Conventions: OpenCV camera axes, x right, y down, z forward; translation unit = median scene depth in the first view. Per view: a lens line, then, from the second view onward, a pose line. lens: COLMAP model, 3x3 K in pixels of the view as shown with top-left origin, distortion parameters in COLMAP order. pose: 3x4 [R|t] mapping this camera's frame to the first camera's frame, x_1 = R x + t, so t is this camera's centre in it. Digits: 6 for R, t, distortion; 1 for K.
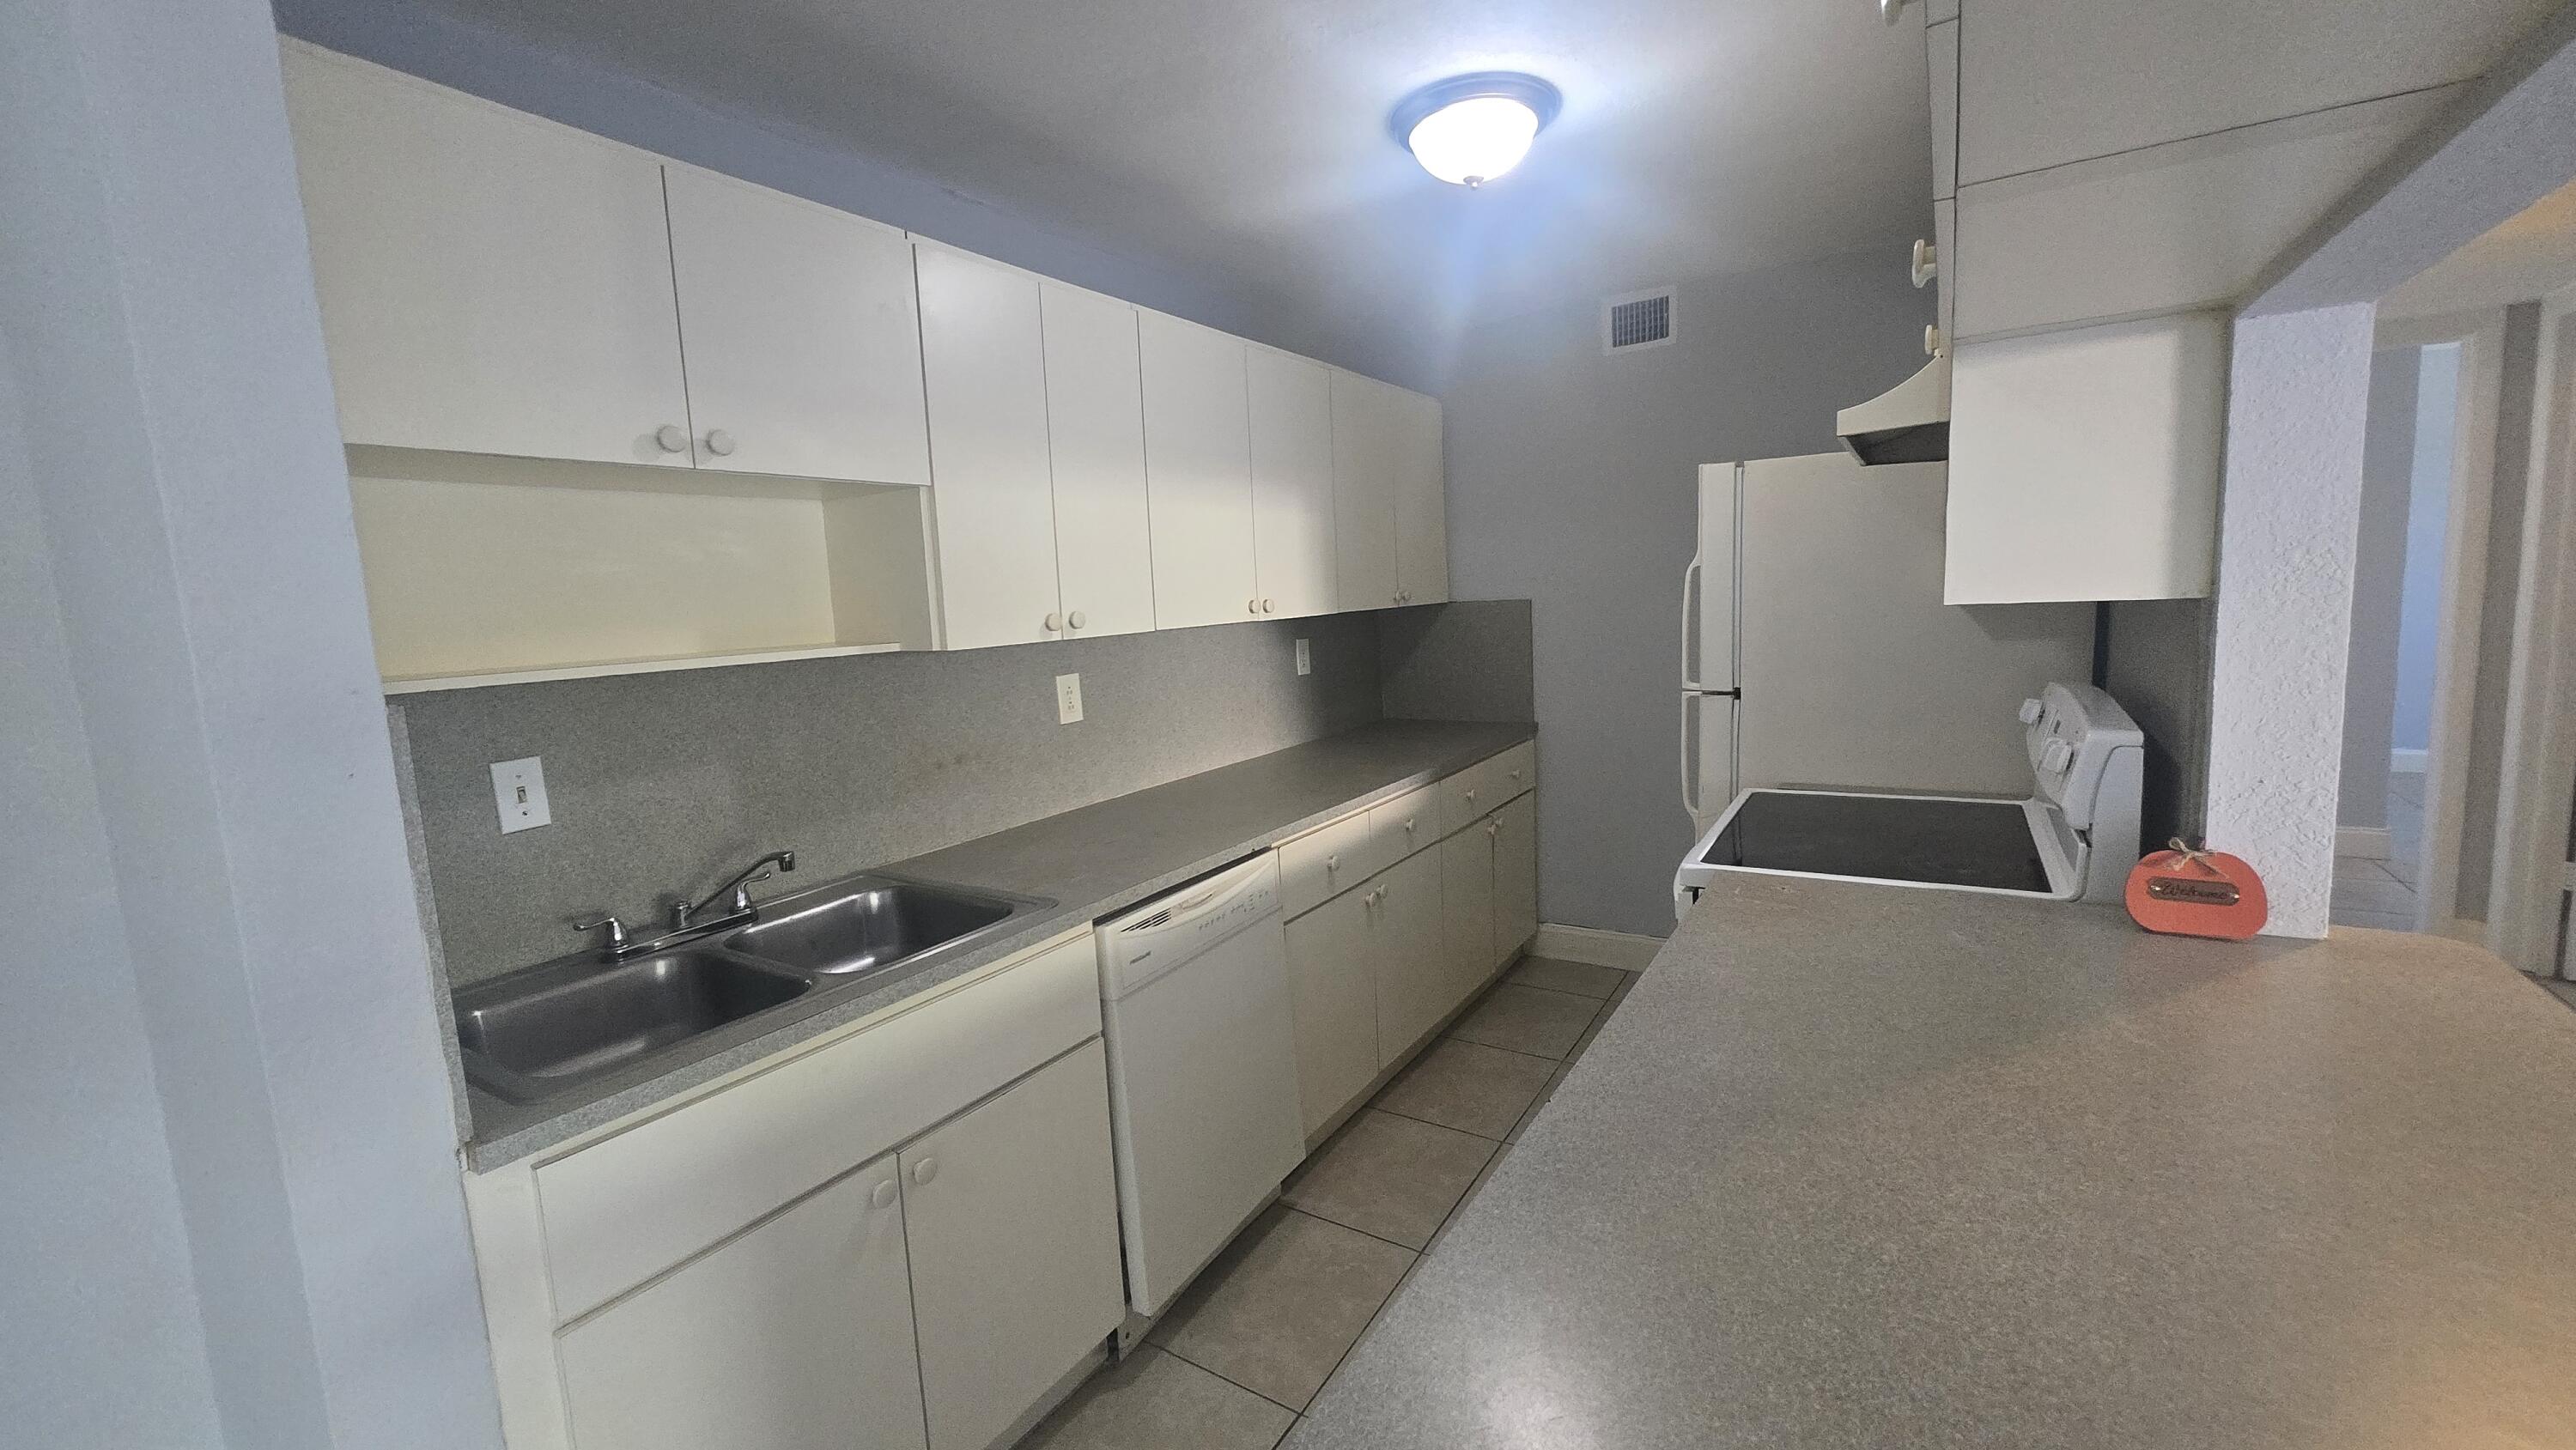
lens RADIAL K [[1004.0, 0, 1264.7], [0, 1004.0, 727.9], [0, 0, 1]] dist [-0.007763, 0.000425]
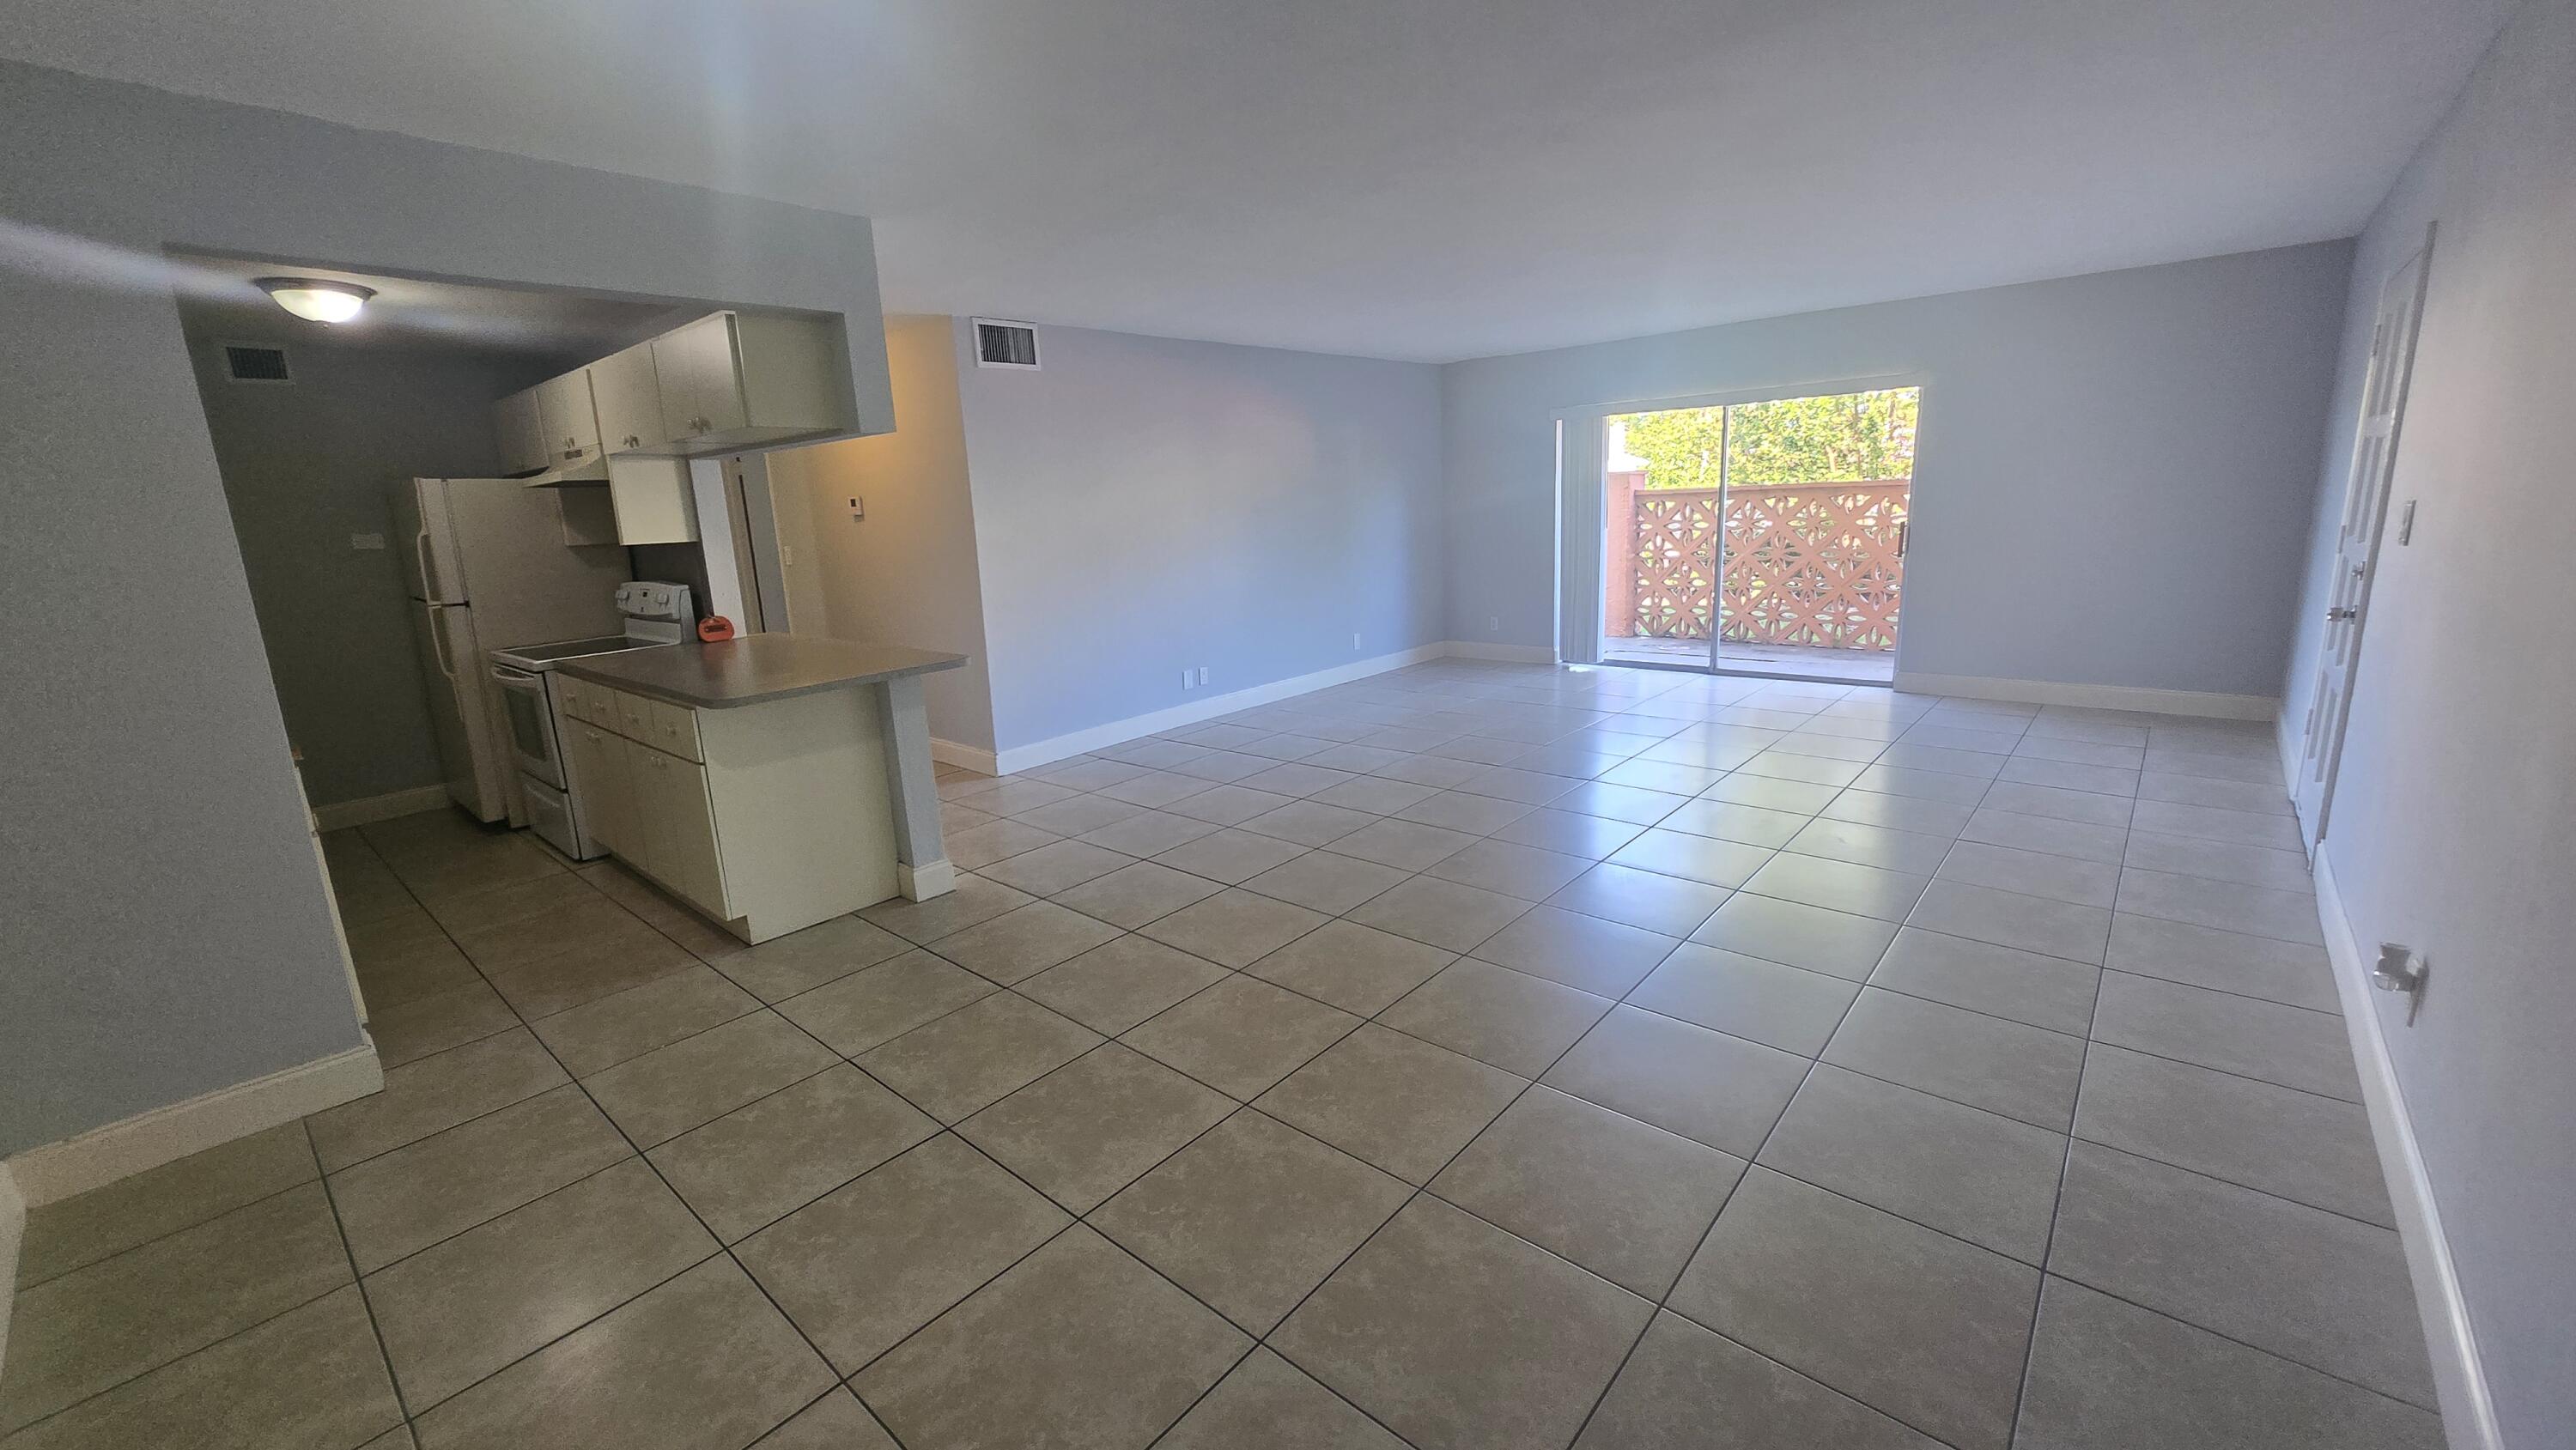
lens RADIAL K [[1004.0, 0, 1298.9], [0, 1004.0, 716.3], [0, 0, 1]] dist [-0.007763, 0.000425]
pose [[0.137202, -0.161254, 0.977329, -1.364546], [0.166999, 0.976302, 0.137640, 0.201655], [-0.976364, 0.144329, 0.160880, -0.902831]]
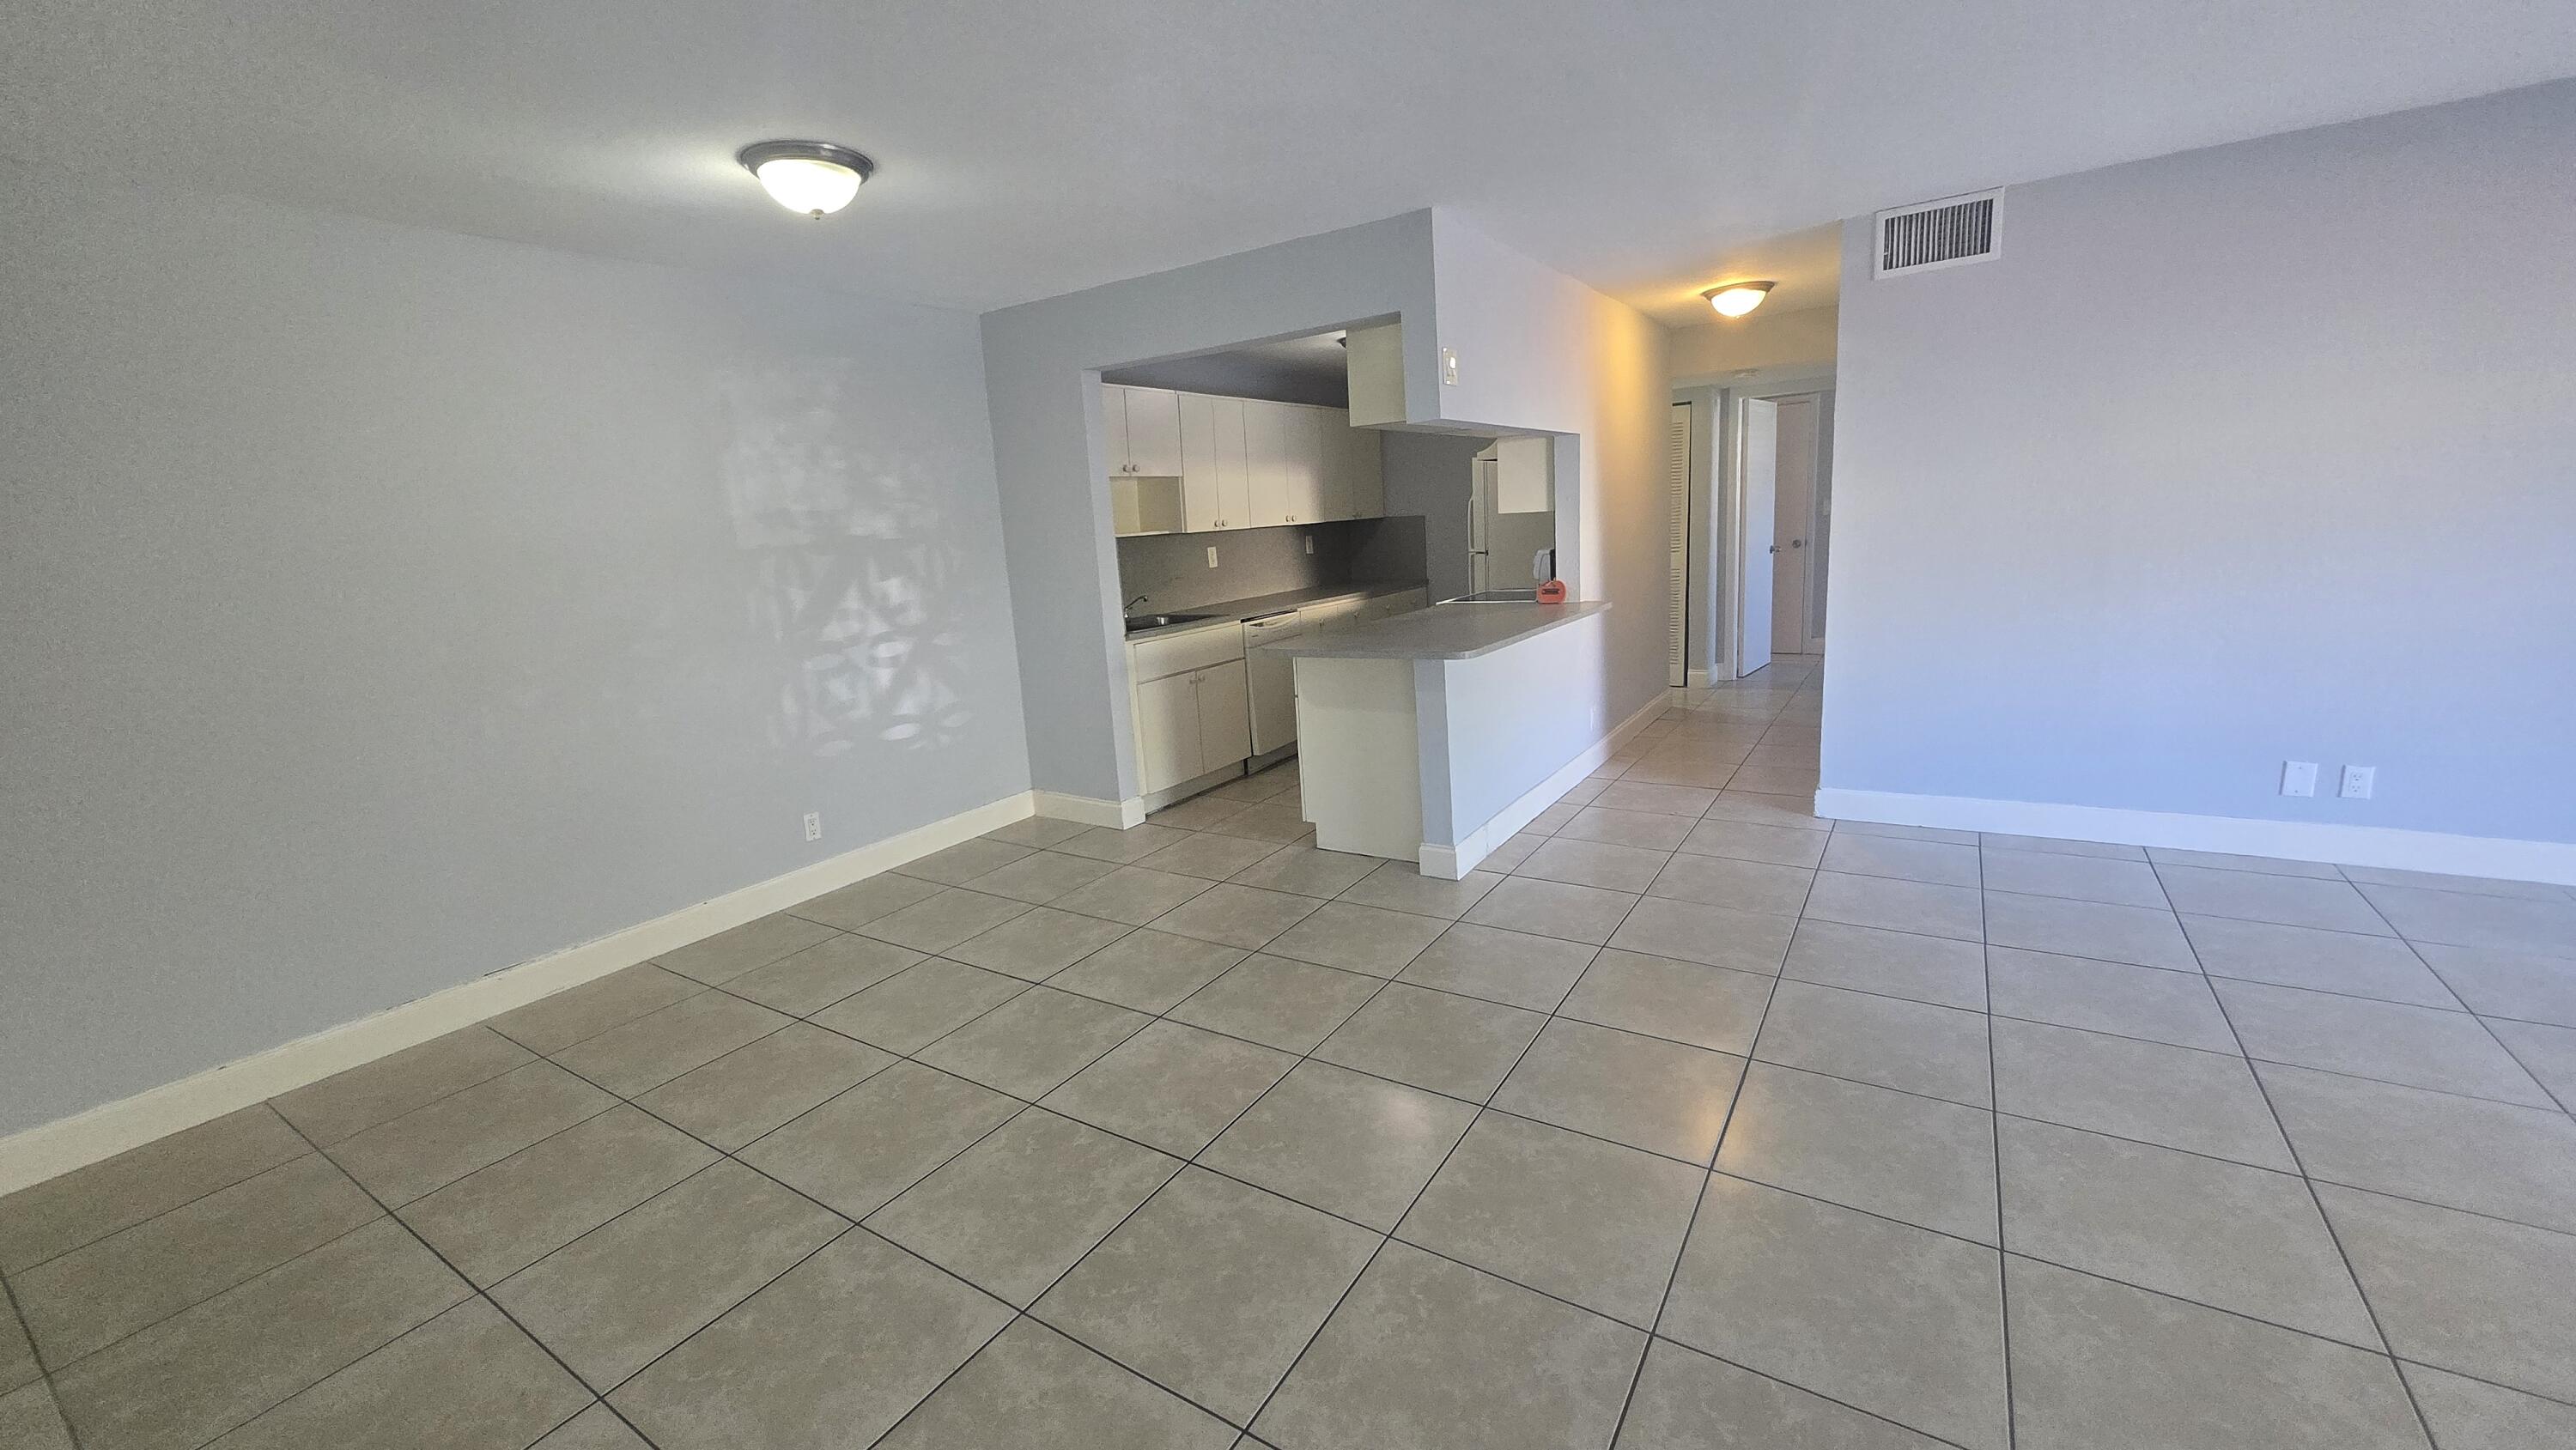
lens RADIAL K [[1004.0, 0, 1270.8], [0, 1004.0, 732.8], [0, 0, 1]] dist [-0.007763, 0.000425]
pose [[0.999967, -0.006742, -0.004526, -0.054836], [0.007082, 0.996779, 0.079889, 0.241156], [0.003973, -0.079918, 0.996794, -1.744190]]
